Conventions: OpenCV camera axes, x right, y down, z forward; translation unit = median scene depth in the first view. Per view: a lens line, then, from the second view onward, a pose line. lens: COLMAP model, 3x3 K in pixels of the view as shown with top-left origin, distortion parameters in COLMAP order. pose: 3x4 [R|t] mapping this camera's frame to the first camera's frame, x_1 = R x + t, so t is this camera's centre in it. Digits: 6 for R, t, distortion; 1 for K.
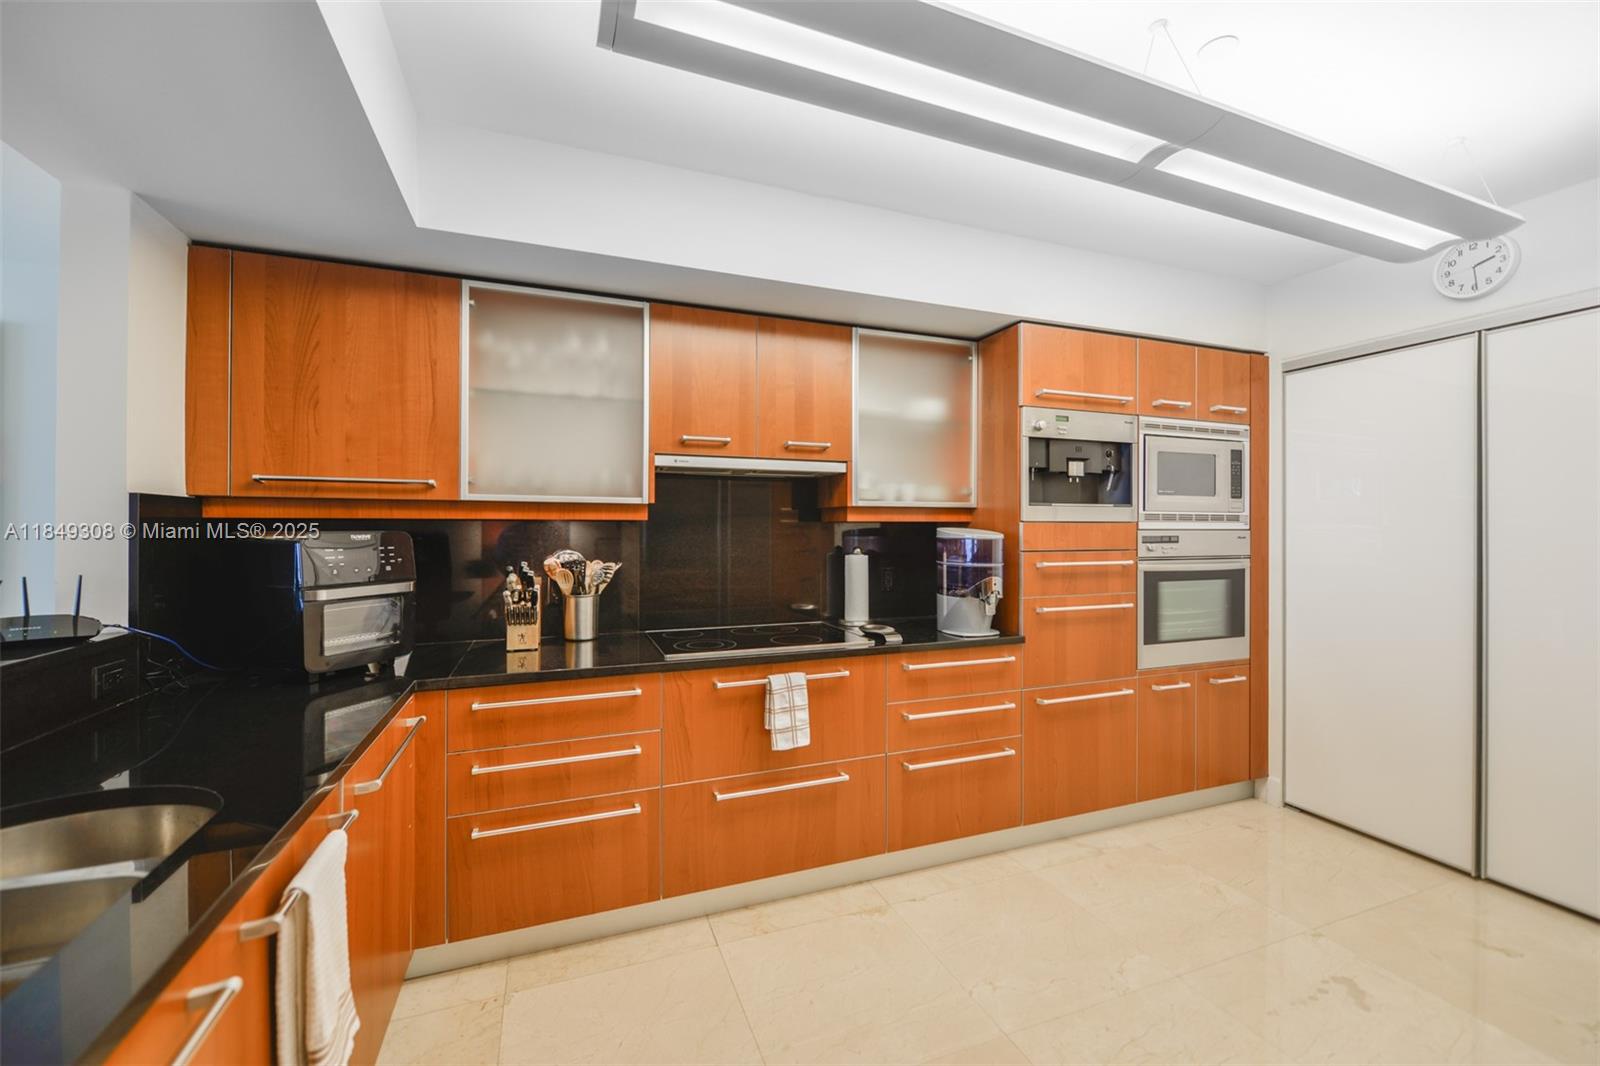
lens RADIAL K [[637.5, 0, 792.4], [0, 637.5, 527.2], [0, 0, 1]] dist [-0.000141, -0.001042]
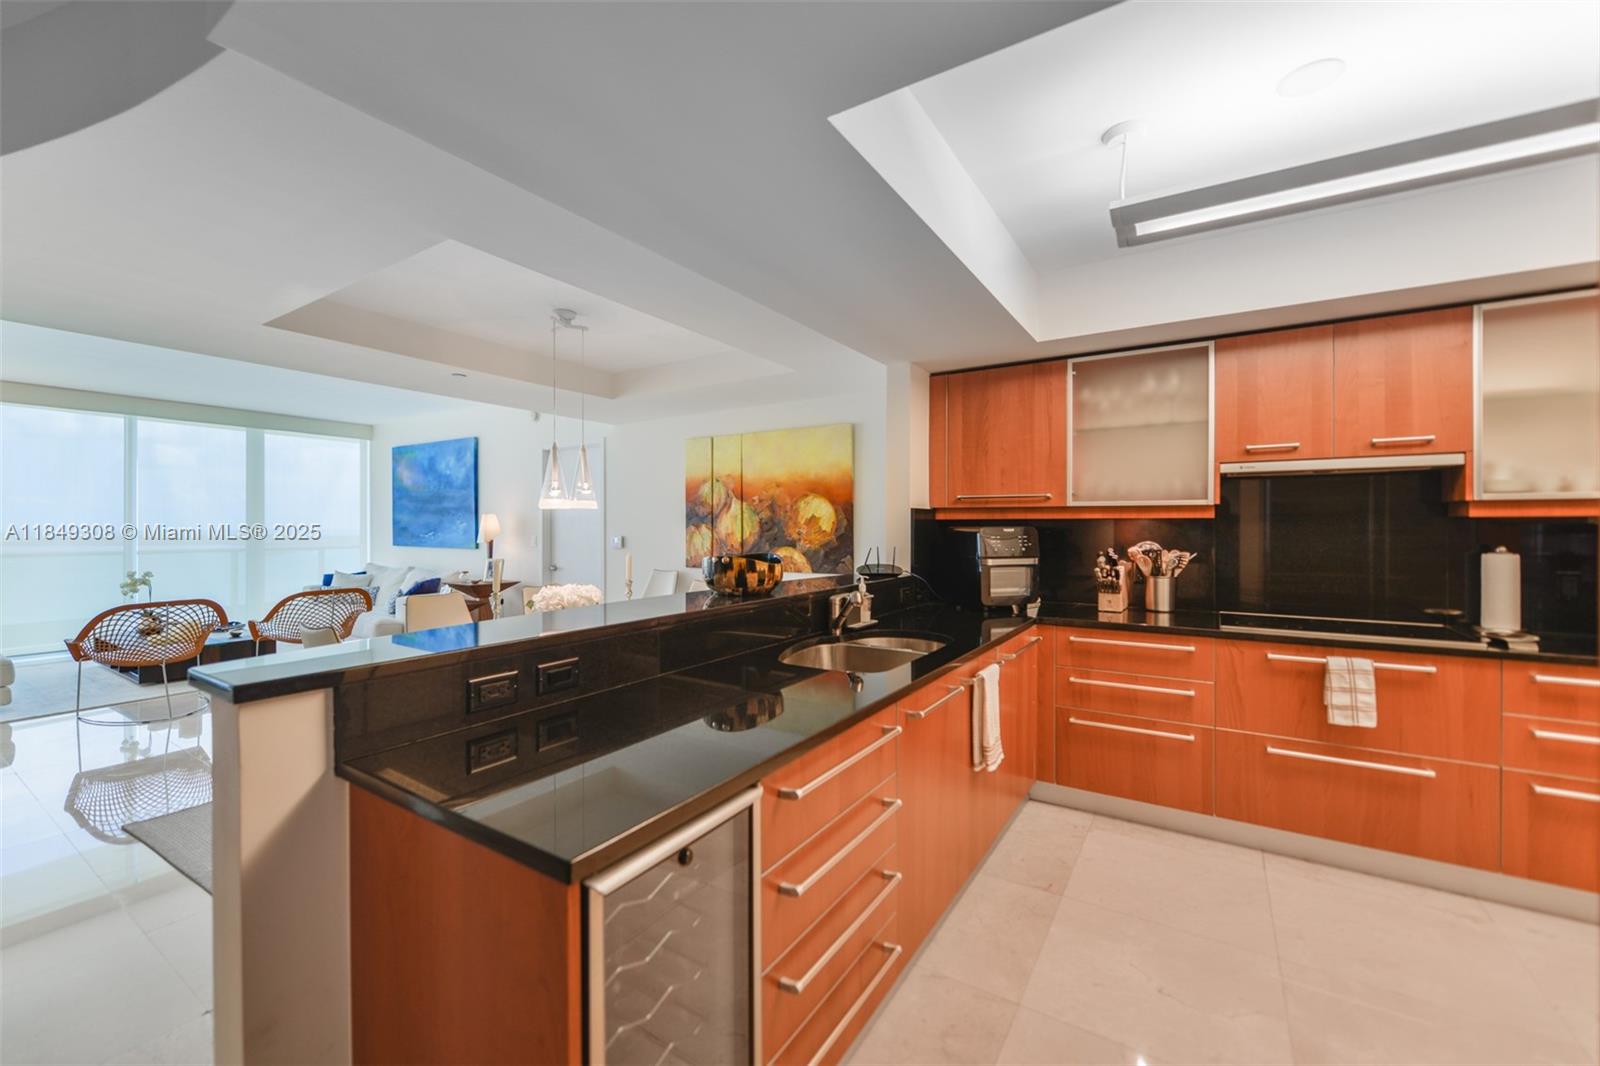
lens RADIAL K [[637.5, 0, 792.4], [0, 637.5, 527.2], [0, 0, 1]] dist [-0.000141, -0.001042]
pose [[0.591133, 0.000770, -0.806574, 0.306678], [0.004467, 0.999981, 0.004229, -0.002096], [0.806562, -0.006103, 0.591119, -0.407952]]
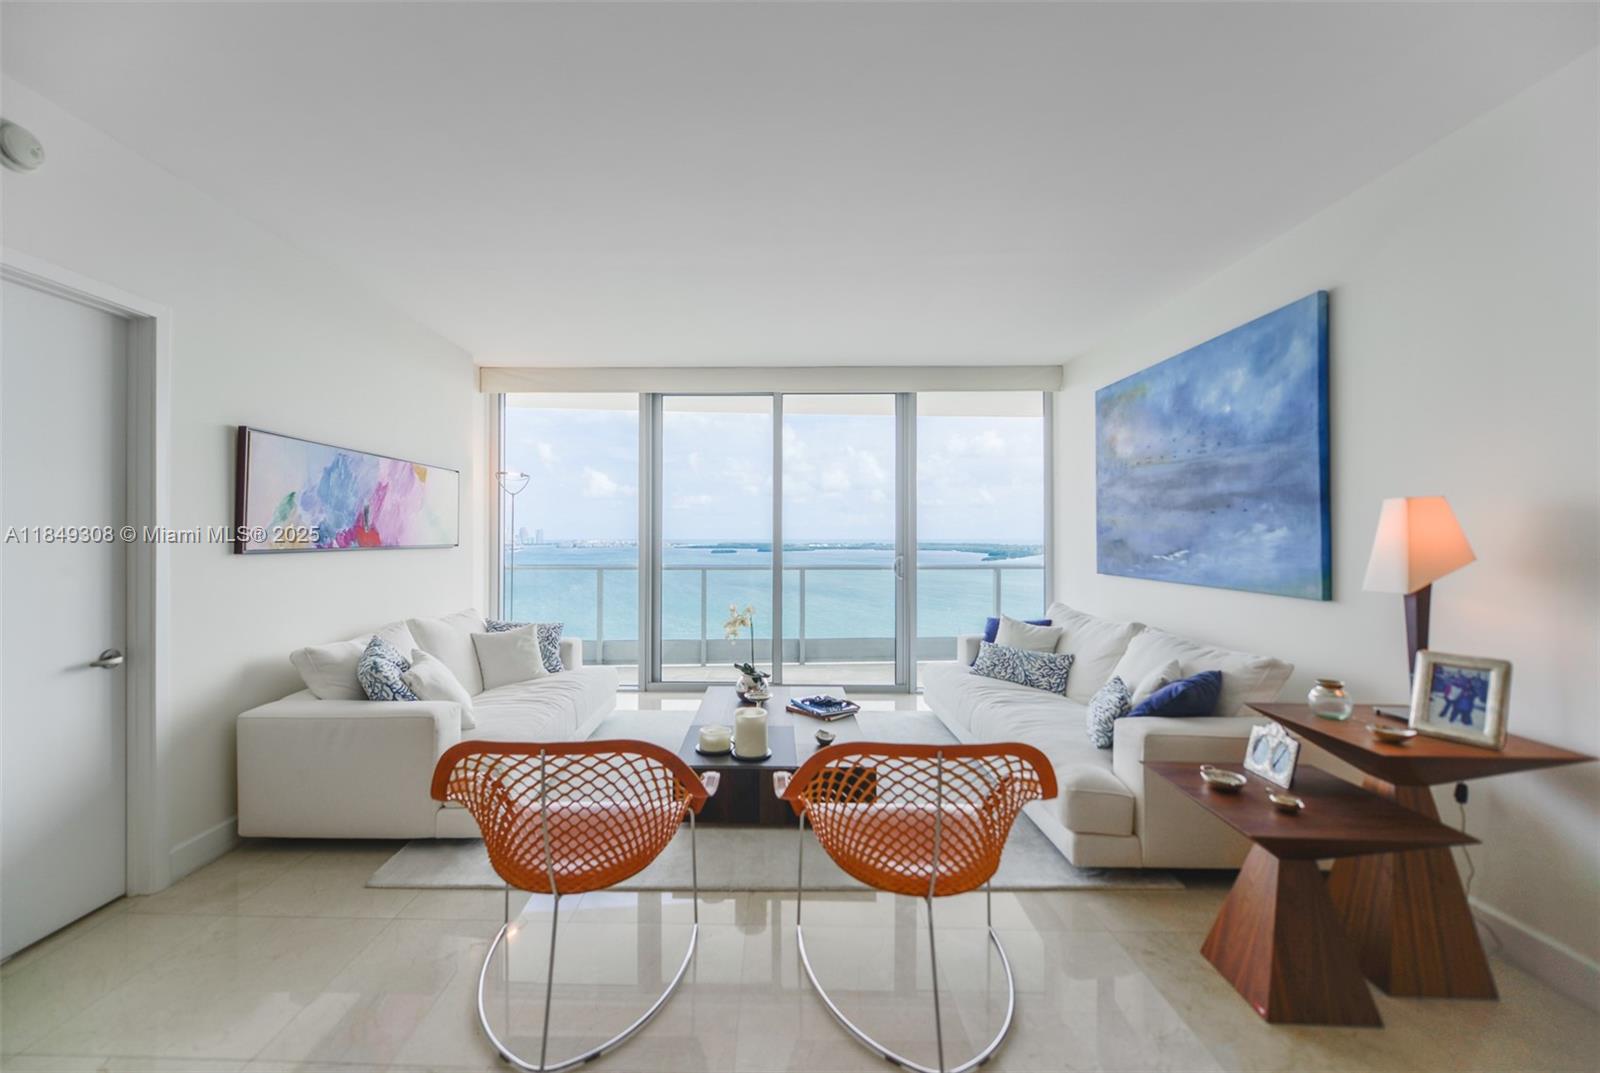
lens RADIAL K [[654.1, 0, 762.5], [0, 654.1, 532.9], [0, 0, 1]] dist [-0.001444, -0.000351]
pose [[-0.373828, -0.005714, -0.927481, -1.927824], [0.004611, 0.999957, -0.008019, -0.005646], [0.927487, -0.007274, -0.373785, -0.288712]]
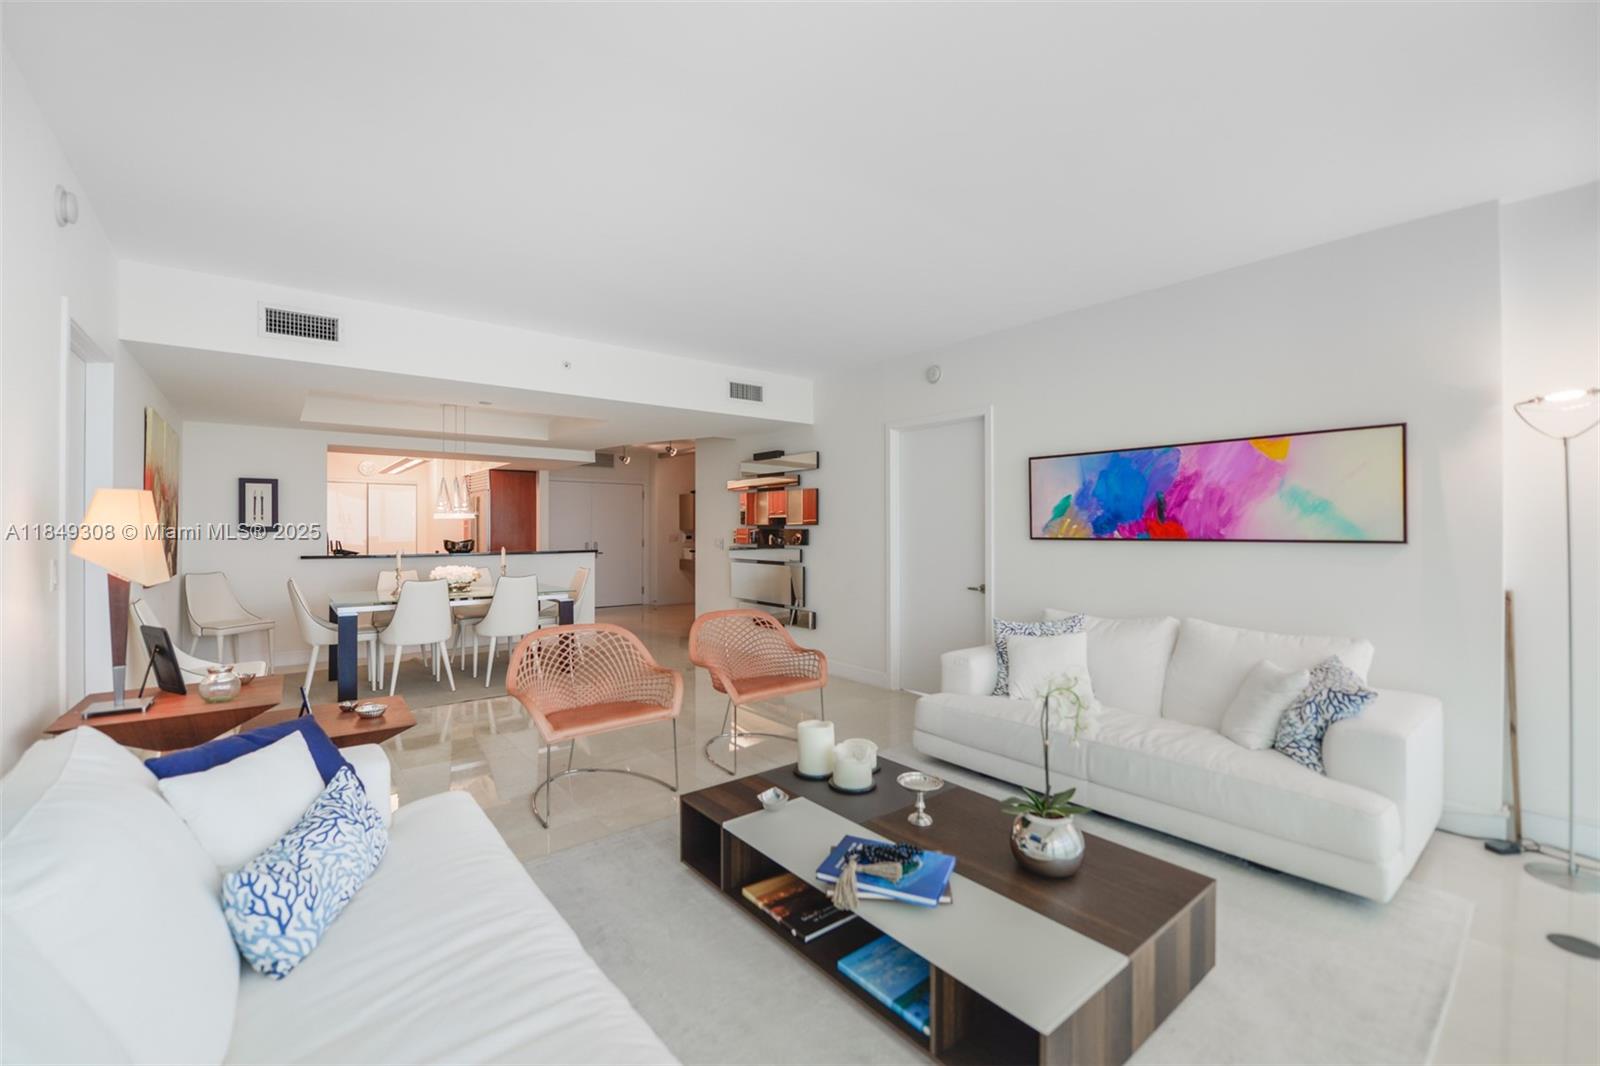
lens RADIAL K [[663.9, 0, 795.7], [0, 663.9, 527.7], [0, 0, 1]] dist [-0.007773, -0.000257]
pose [[-0.308259, 0.002627, 0.951299, -4.531604], [-0.004744, 0.999980, -0.004299, -0.004187], [-0.951291, -0.005839, -0.308240, -0.412190]]
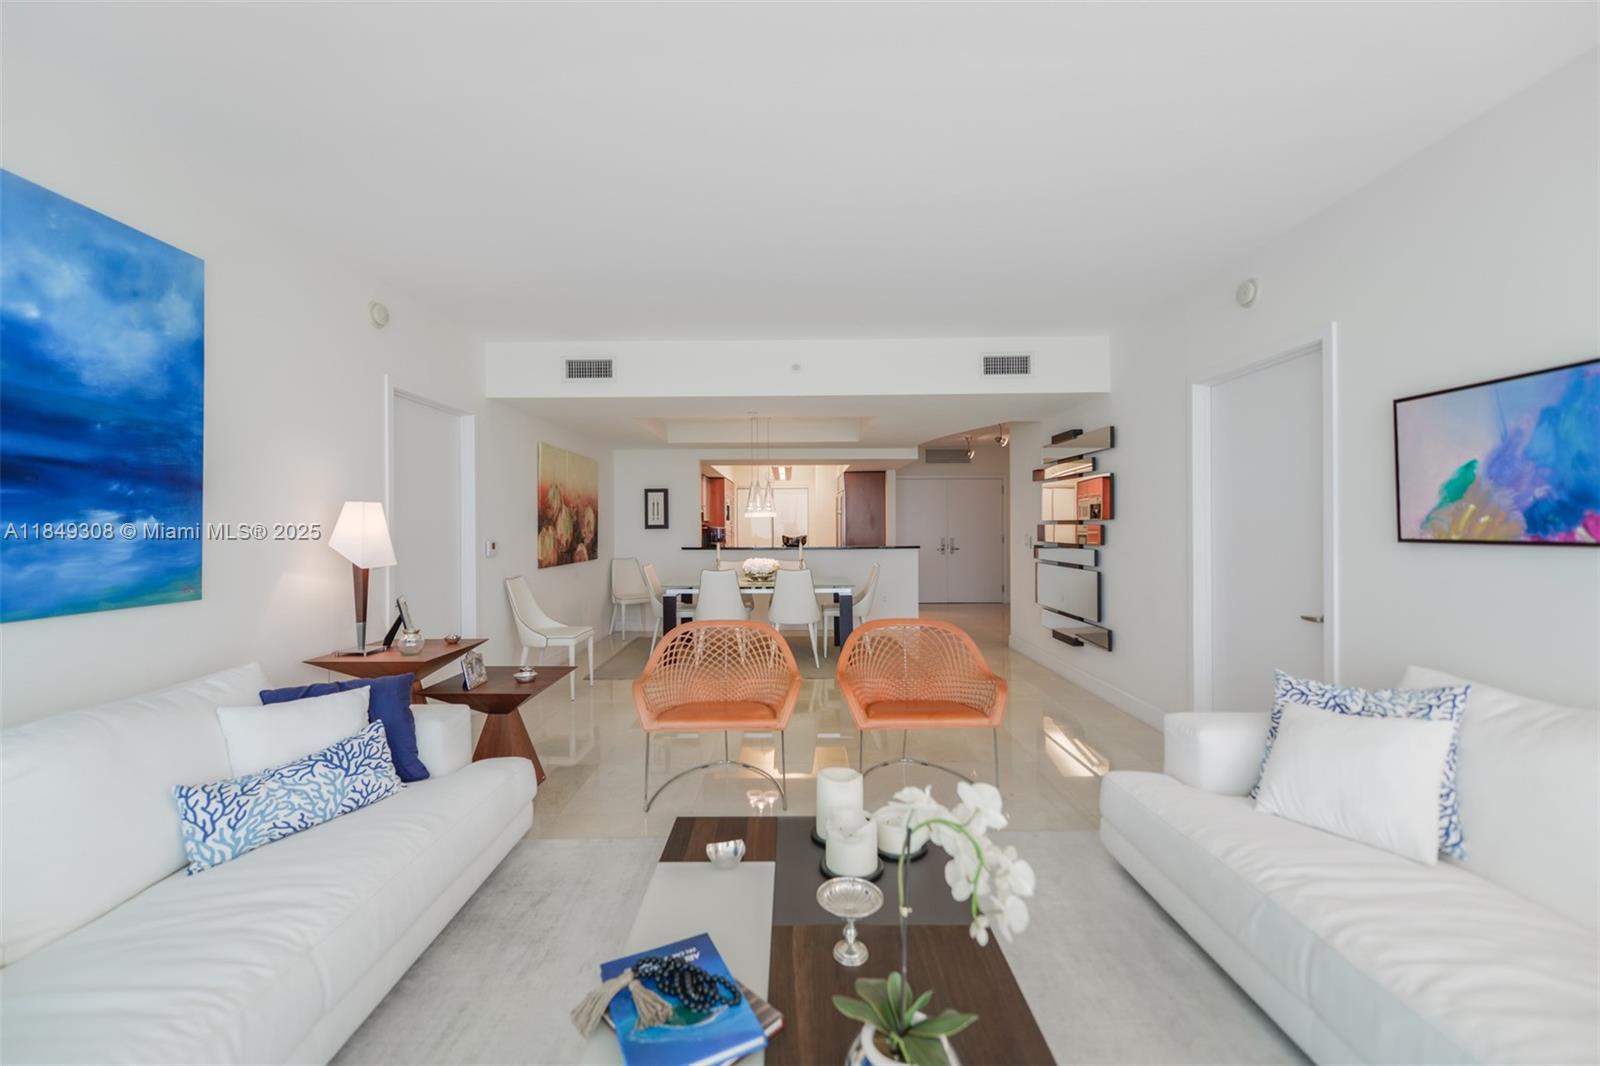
lens RADIAL K [[637.5, 0, 792.4], [0, 637.5, 527.2], [0, 0, 1]] dist [-0.000141, -0.001042]
pose [[0.356764, -0.003635, 0.934188, -4.240429], [0.000121, 0.999993, 0.003845, -0.010906], [-0.934195, -0.001259, 0.356762, -1.154473]]
